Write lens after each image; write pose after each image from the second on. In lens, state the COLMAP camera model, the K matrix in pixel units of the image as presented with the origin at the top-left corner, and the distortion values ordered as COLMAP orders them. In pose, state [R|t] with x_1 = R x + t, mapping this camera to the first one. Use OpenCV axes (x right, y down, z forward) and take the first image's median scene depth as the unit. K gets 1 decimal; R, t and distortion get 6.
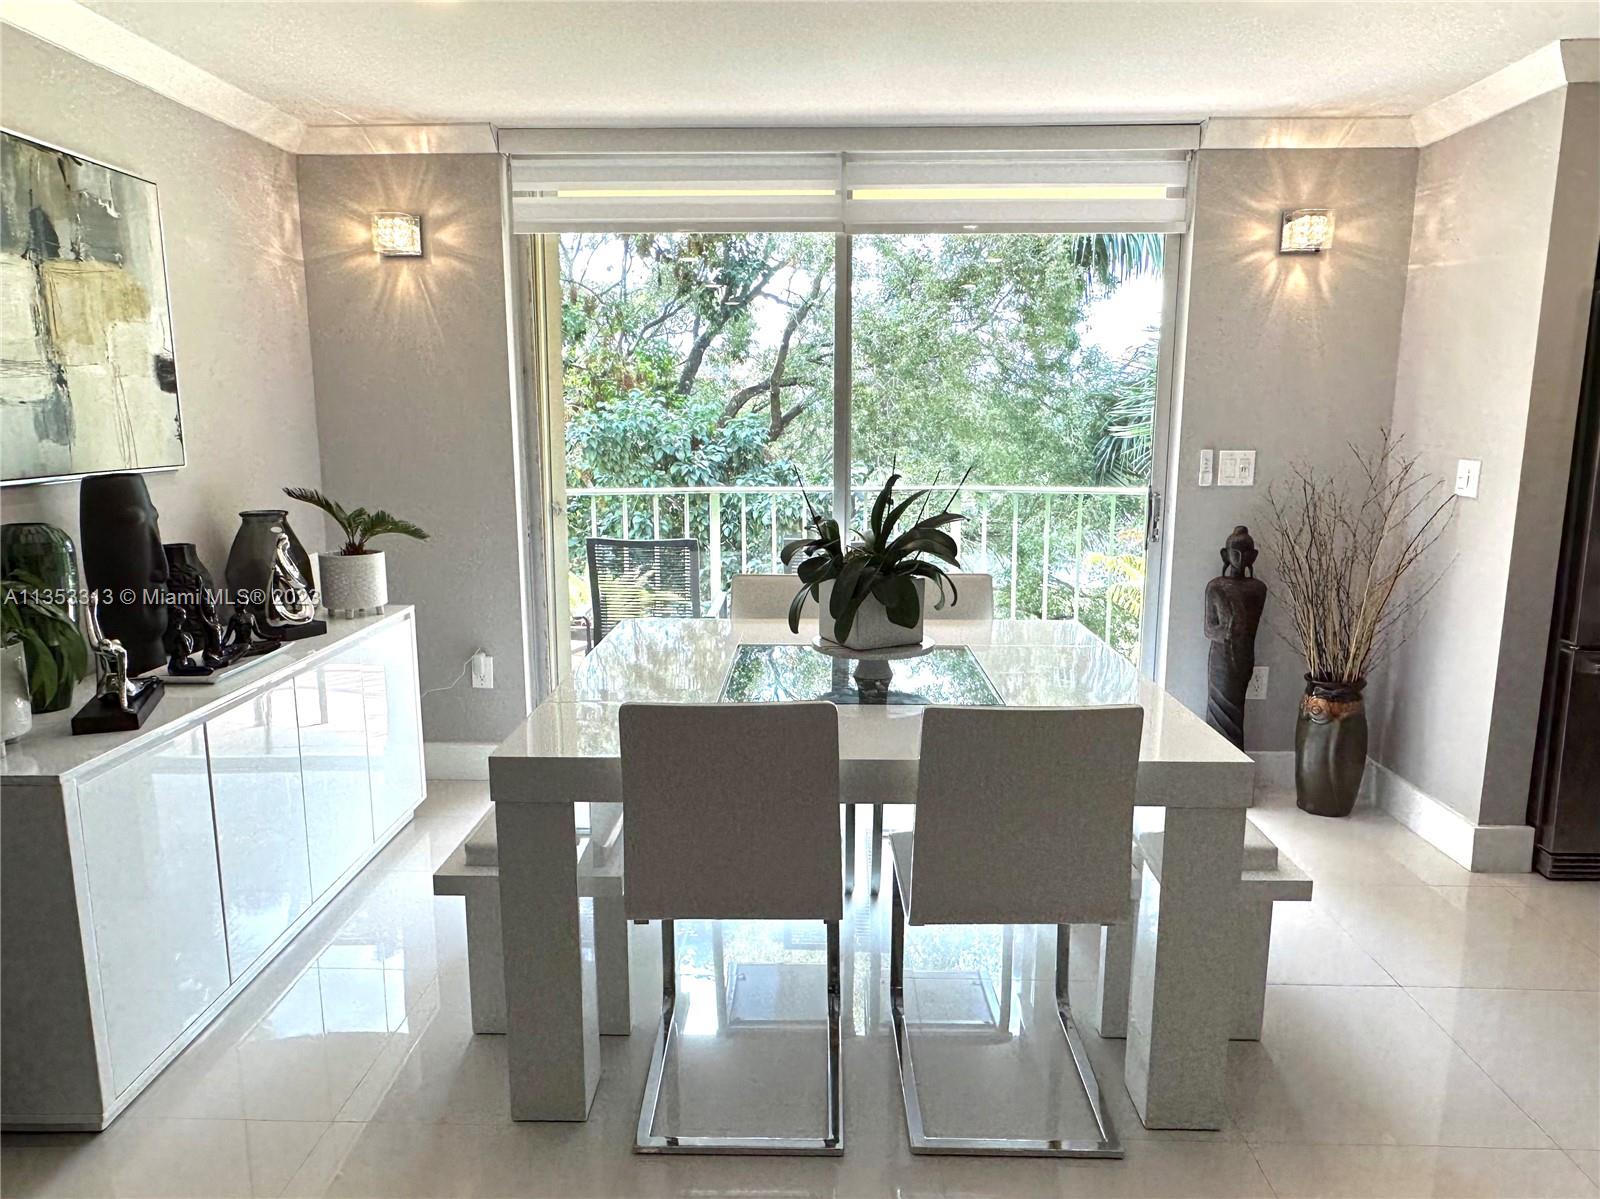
lens RADIAL K [[1072.4, 0, 800.0], [0, 1072.4, 598.2], [0, 0, 1]] dist [-0.005592, -0.001337]
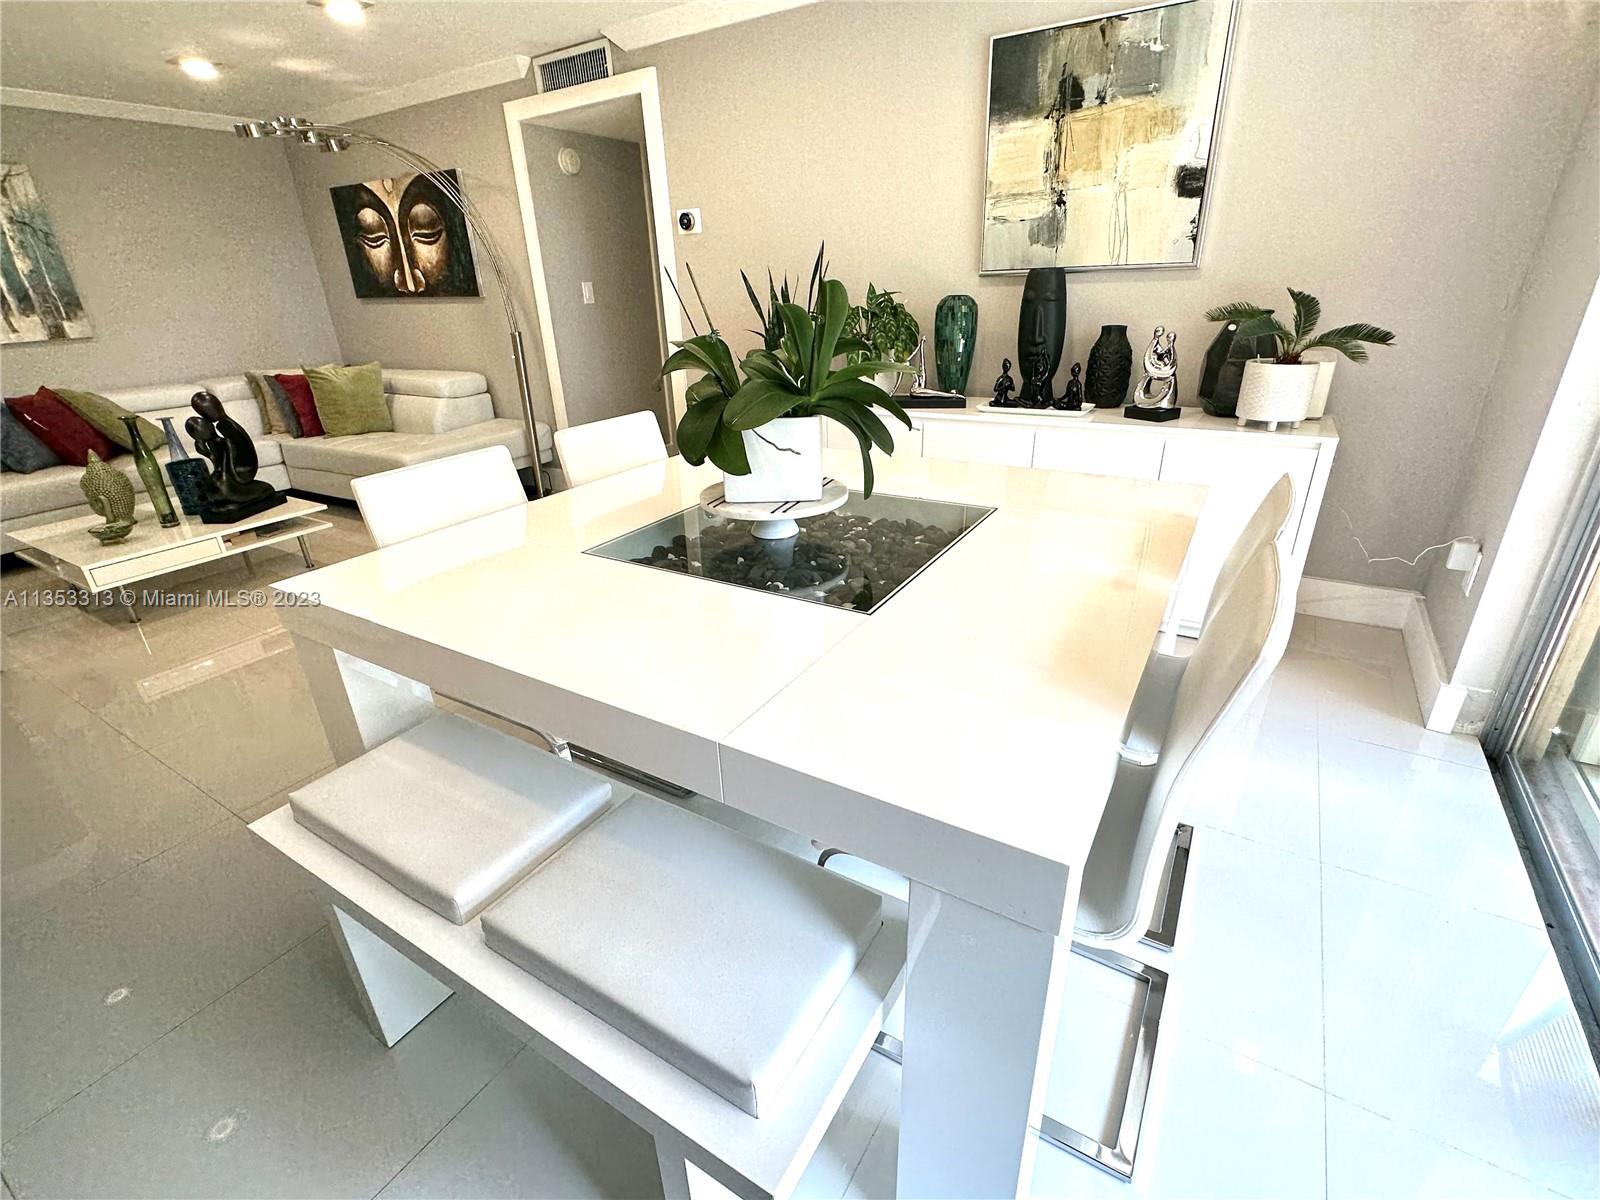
lens RADIAL K [[745.0, 0, 796.6], [0, 745.0, 602.8], [0, 0, 1]] dist [-0.003905, -0.000674]
pose [[-0.506916, 0.363285, -0.781703, 0.529769], [-0.108109, 0.872899, 0.475773, -0.160481], [0.855189, 0.325686, -0.403212, 1.239633]]
